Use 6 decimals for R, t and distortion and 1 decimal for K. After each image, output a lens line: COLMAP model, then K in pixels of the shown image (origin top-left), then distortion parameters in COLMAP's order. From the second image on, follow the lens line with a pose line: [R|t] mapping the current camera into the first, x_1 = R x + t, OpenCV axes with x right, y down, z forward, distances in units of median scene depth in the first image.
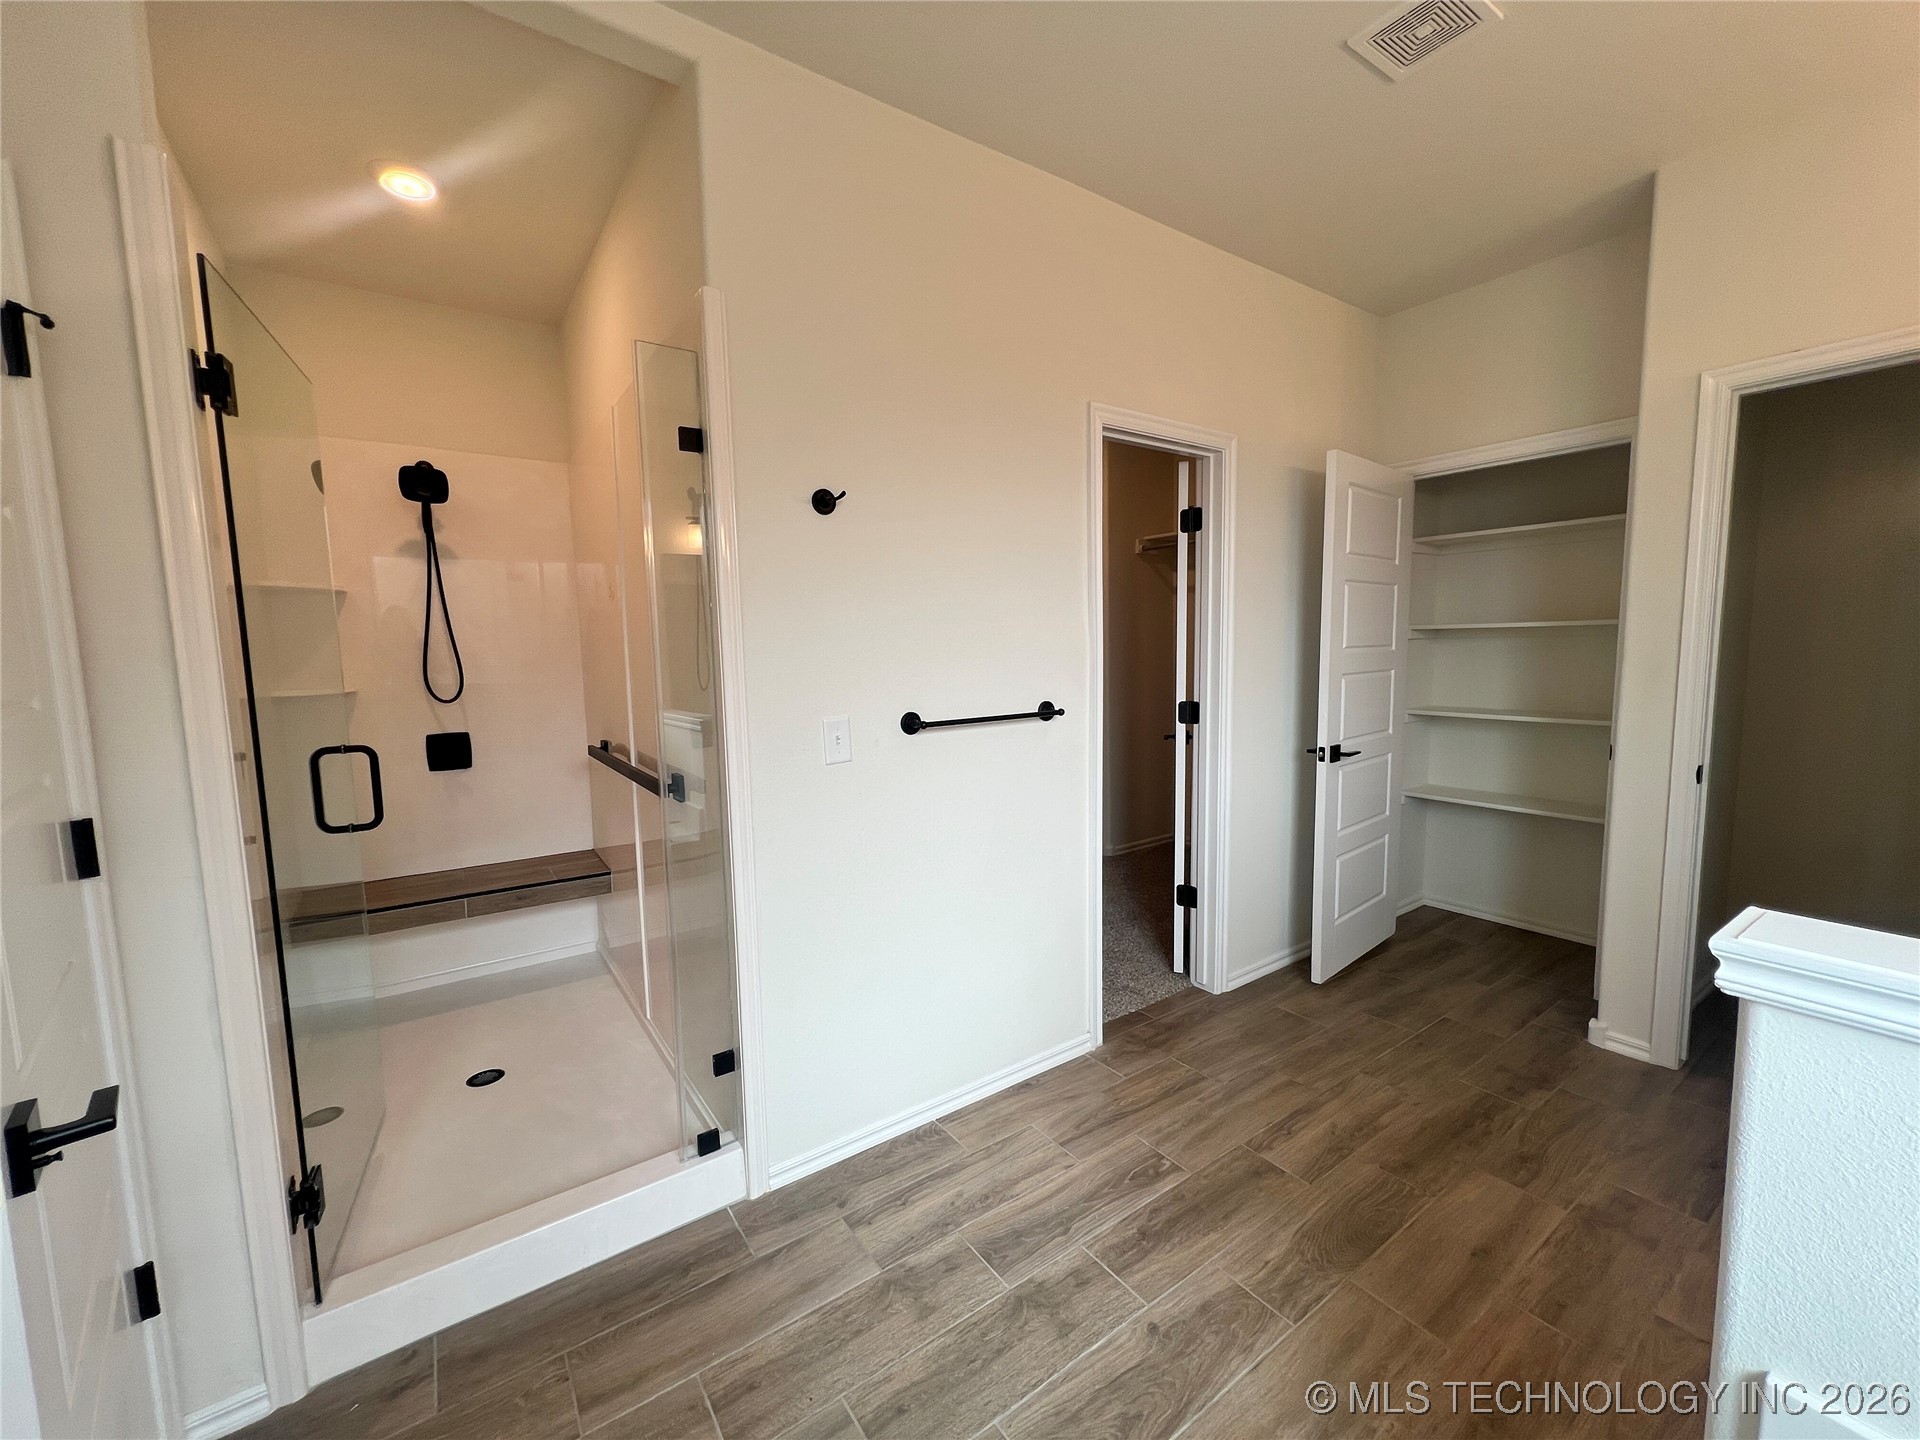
lens RADIAL K [[766.2, 0, 956.1], [0, 766.2, 723.8], [0, 0, 1]] dist [-0.001732, 0.000257]
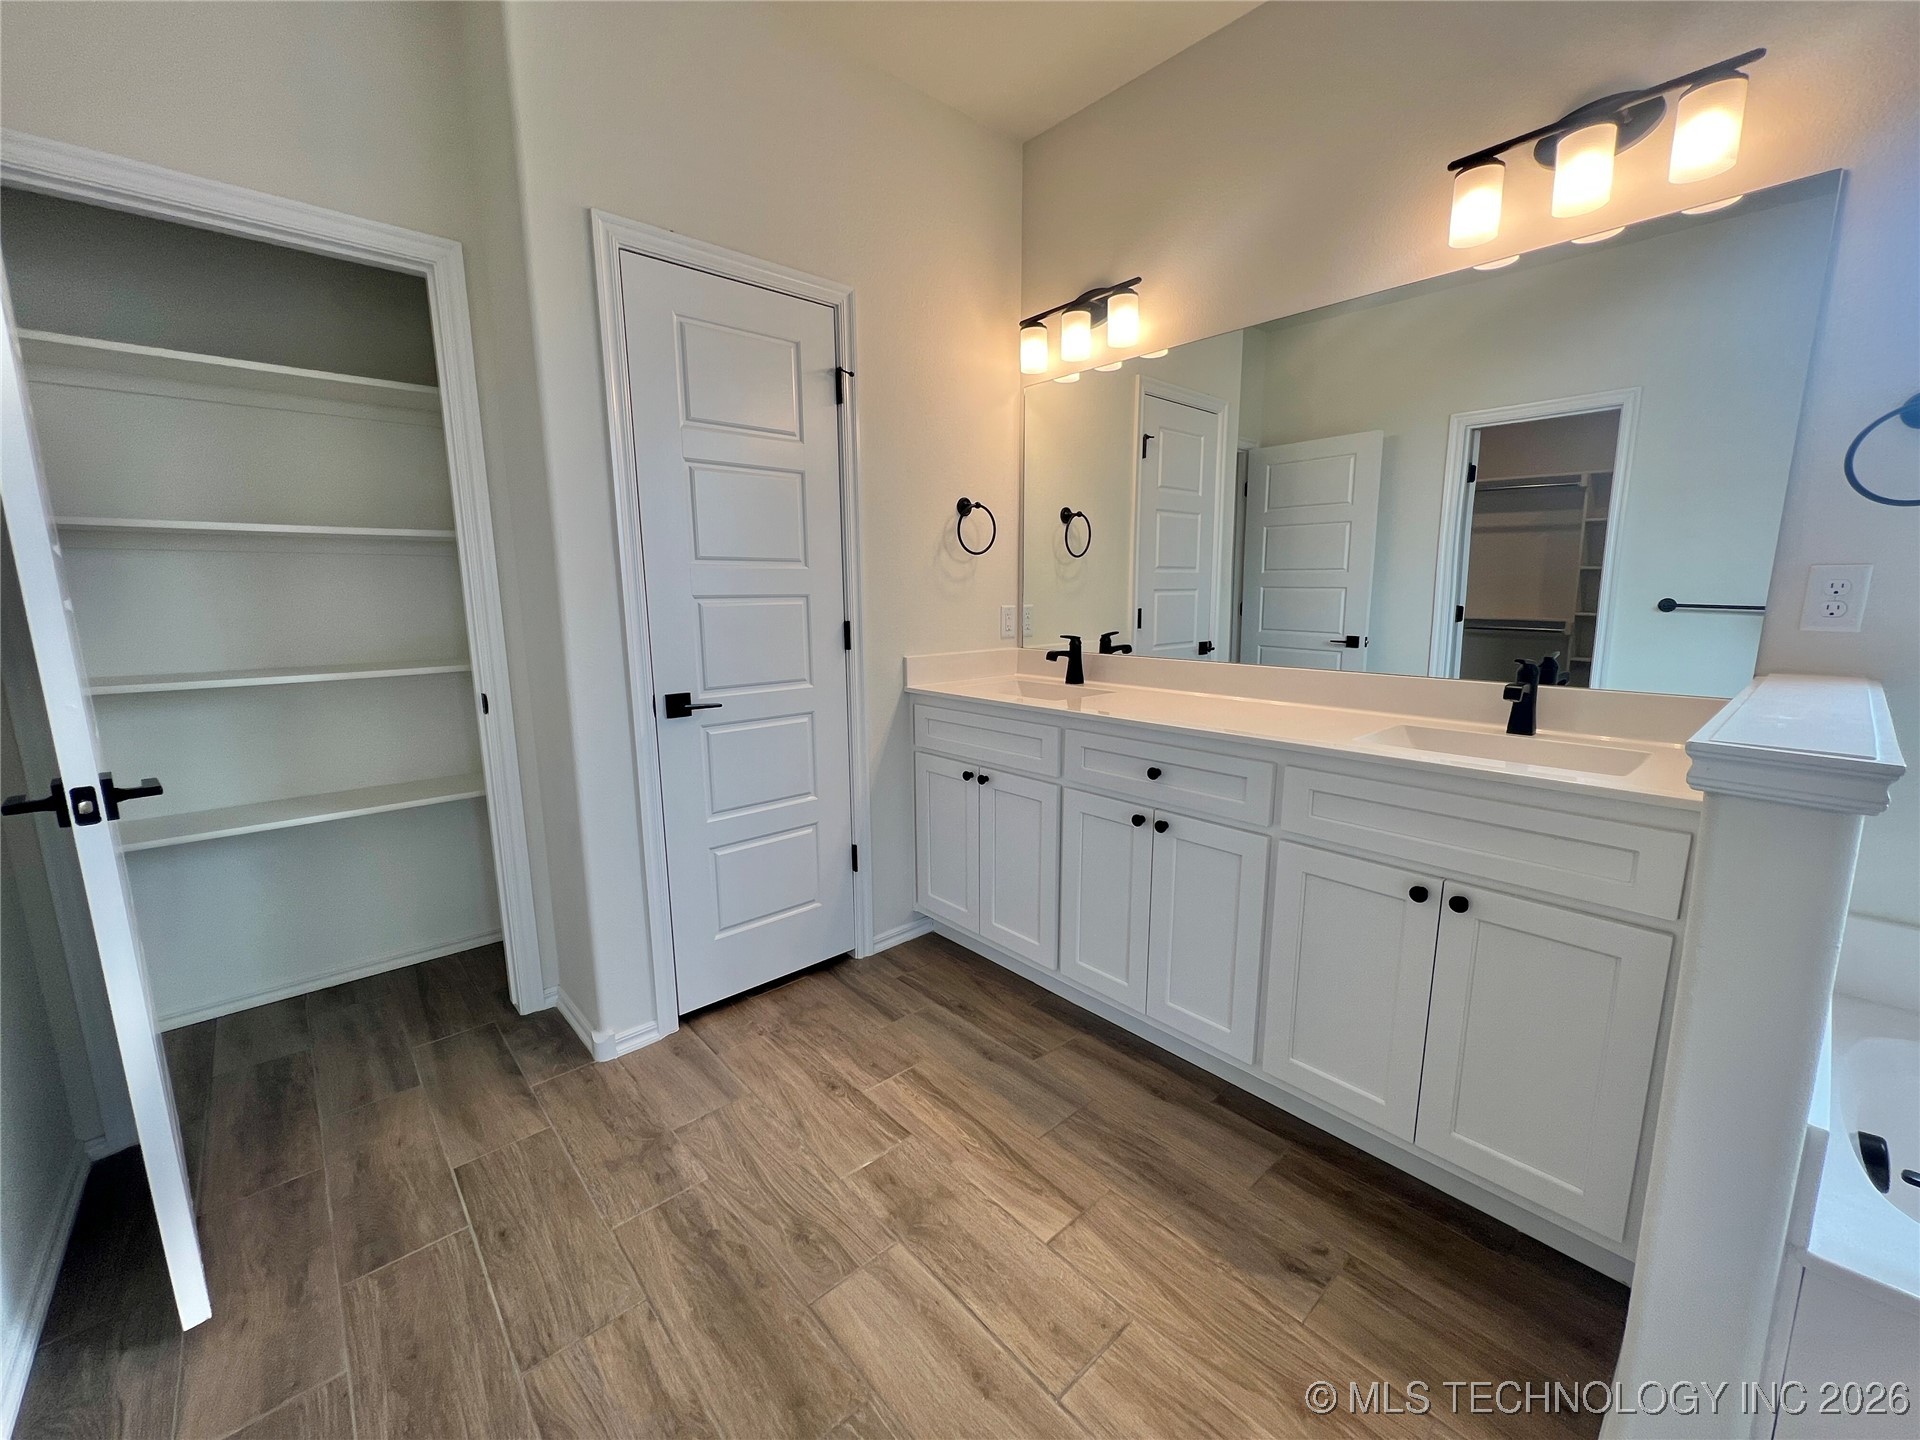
lens RADIAL K [[766.2, 0, 956.1], [0, 766.2, 723.8], [0, 0, 1]] dist [-0.001732, 0.000257]
pose [[-0.121530, -0.151415, 0.980971, 0.079636], [0.109461, 0.980224, 0.164861, -0.025367], [-0.986534, 0.127414, -0.102553, 0.954761]]
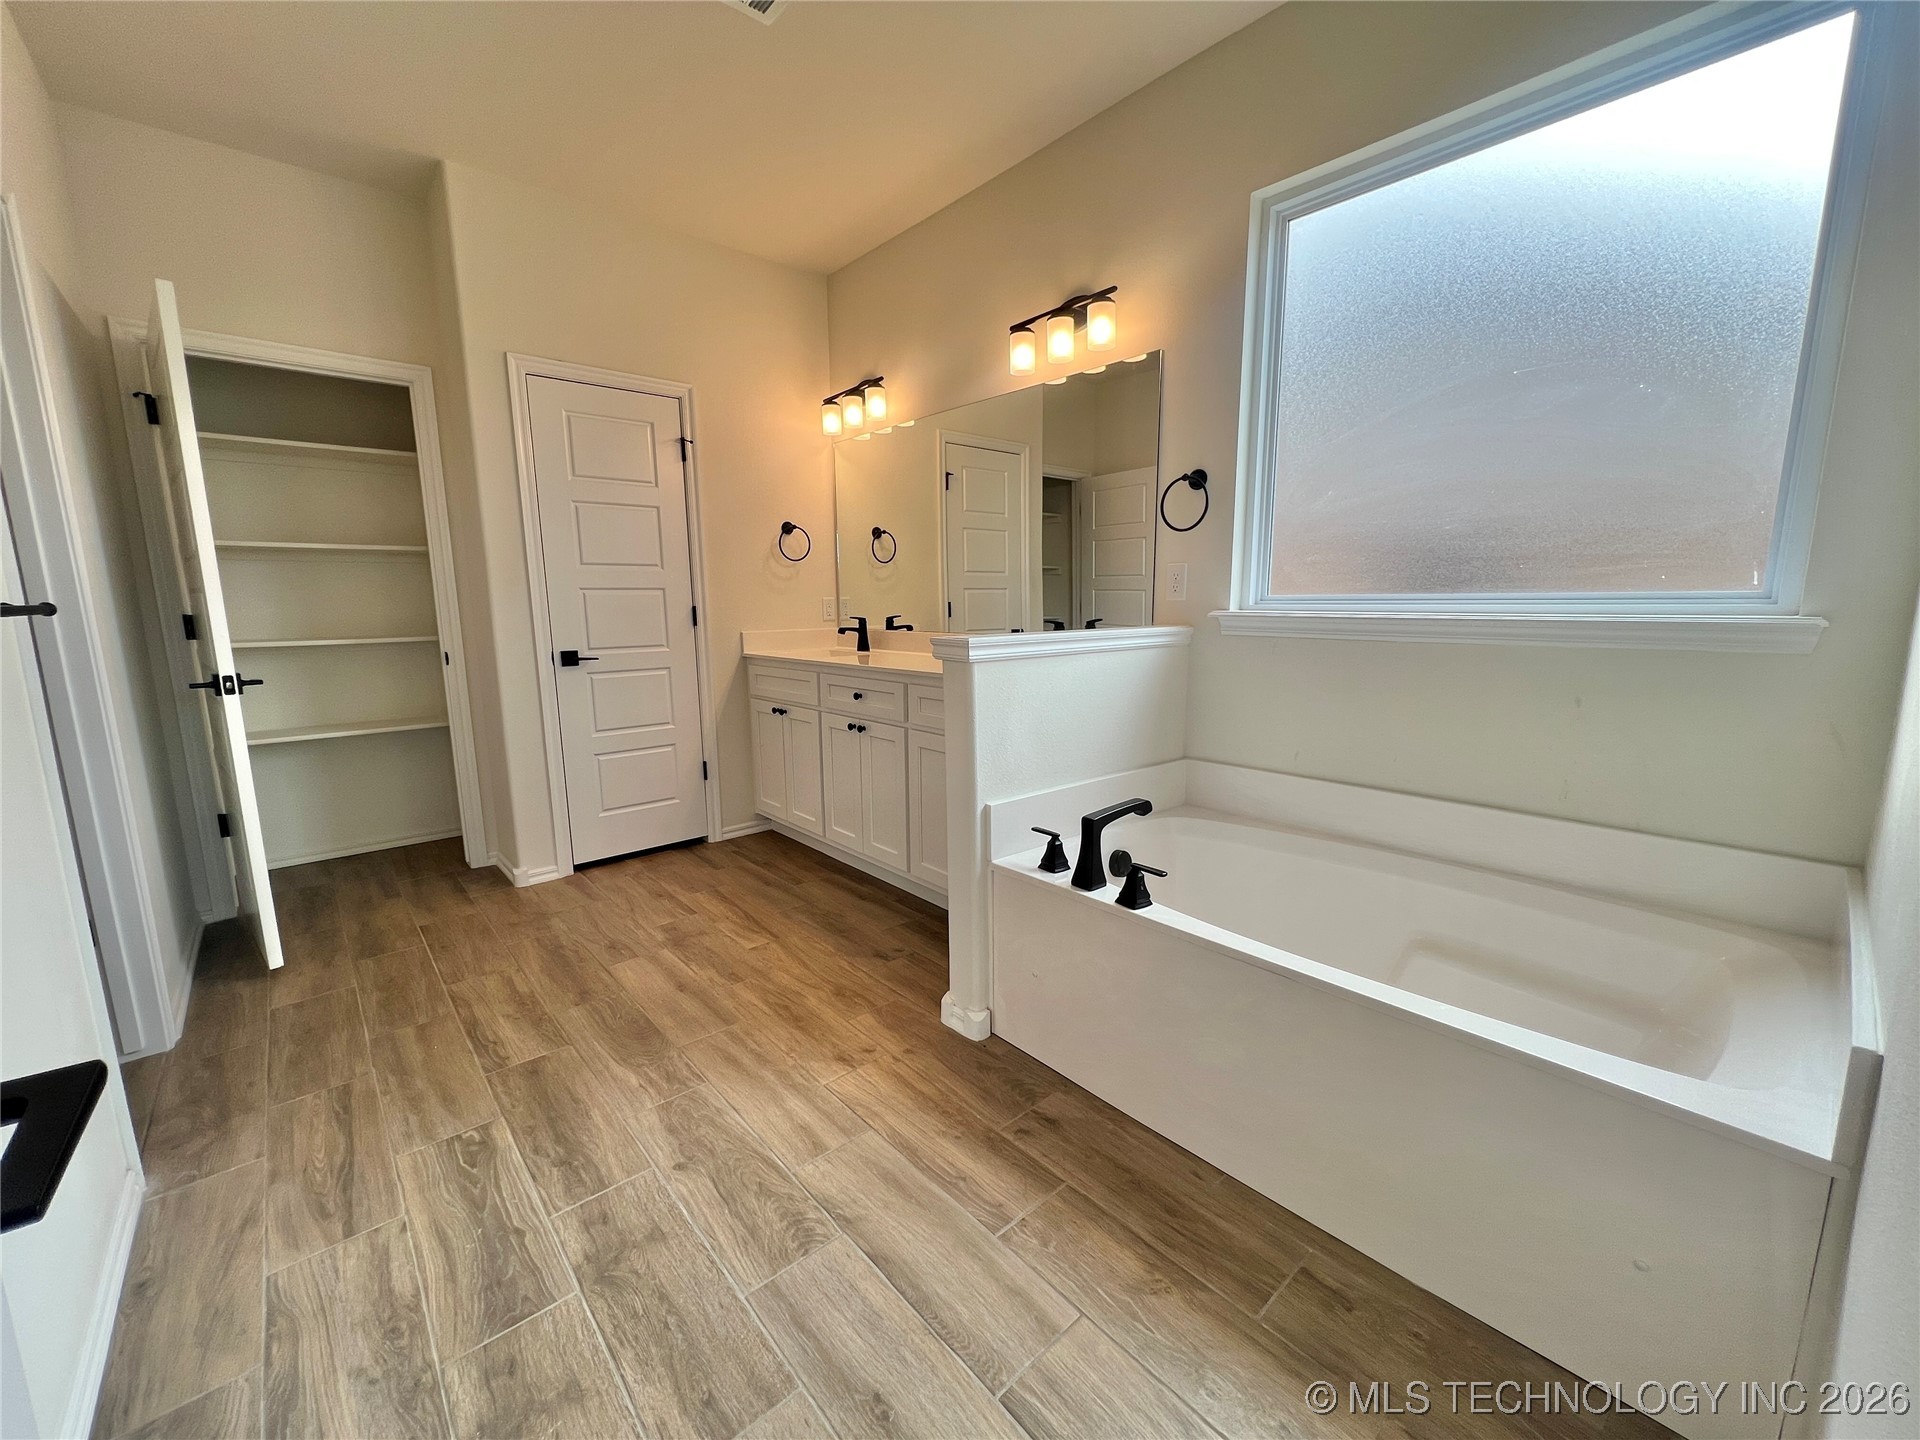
lens RADIAL K [[766.2, 0, 956.1], [0, 766.2, 723.8], [0, 0, 1]] dist [-0.001732, 0.000257]
pose [[-0.112937, -0.139775, 0.983722, -0.610410], [0.113126, 0.981809, 0.152490, 0.070026], [-0.987141, 0.128506, -0.095070, 0.548493]]
